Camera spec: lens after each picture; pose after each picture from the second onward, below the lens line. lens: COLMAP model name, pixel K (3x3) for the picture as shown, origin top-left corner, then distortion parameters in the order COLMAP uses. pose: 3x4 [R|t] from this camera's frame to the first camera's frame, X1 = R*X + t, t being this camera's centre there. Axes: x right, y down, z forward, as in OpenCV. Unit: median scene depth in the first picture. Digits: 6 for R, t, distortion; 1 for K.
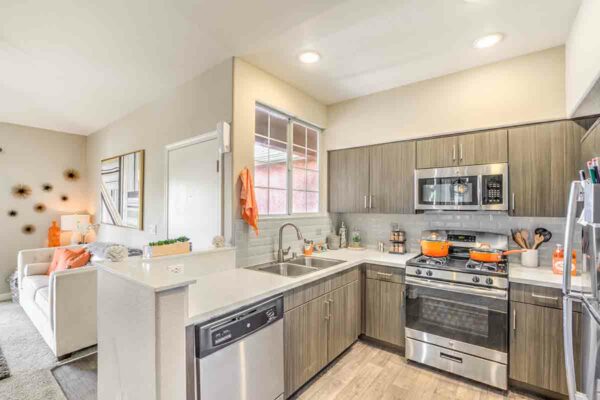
lens RADIAL K [[276.4, 0, 301.9], [0, 276.4, 201.0], [0, 0, 1]] dist [-0.020010, 0.002513]
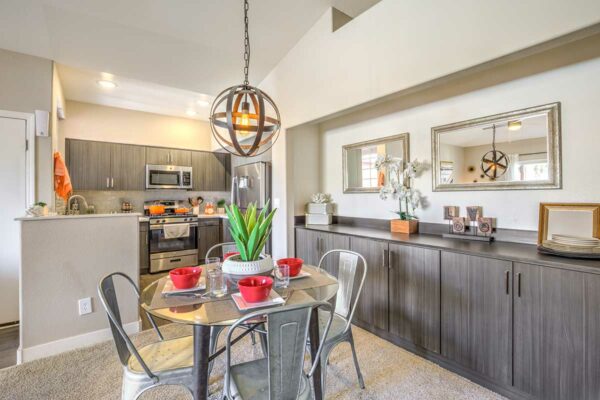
lens RADIAL K [[276.4, 0, 300.4], [0, 276.4, 192.3], [0, 0, 1]] dist [-0.020010, 0.002513]
pose [[0.253676, 0.004461, 0.967279, -0.996306], [-0.012360, 0.999923, -0.001370, 0.048885], [-0.967210, -0.011608, 0.253712, -0.342074]]
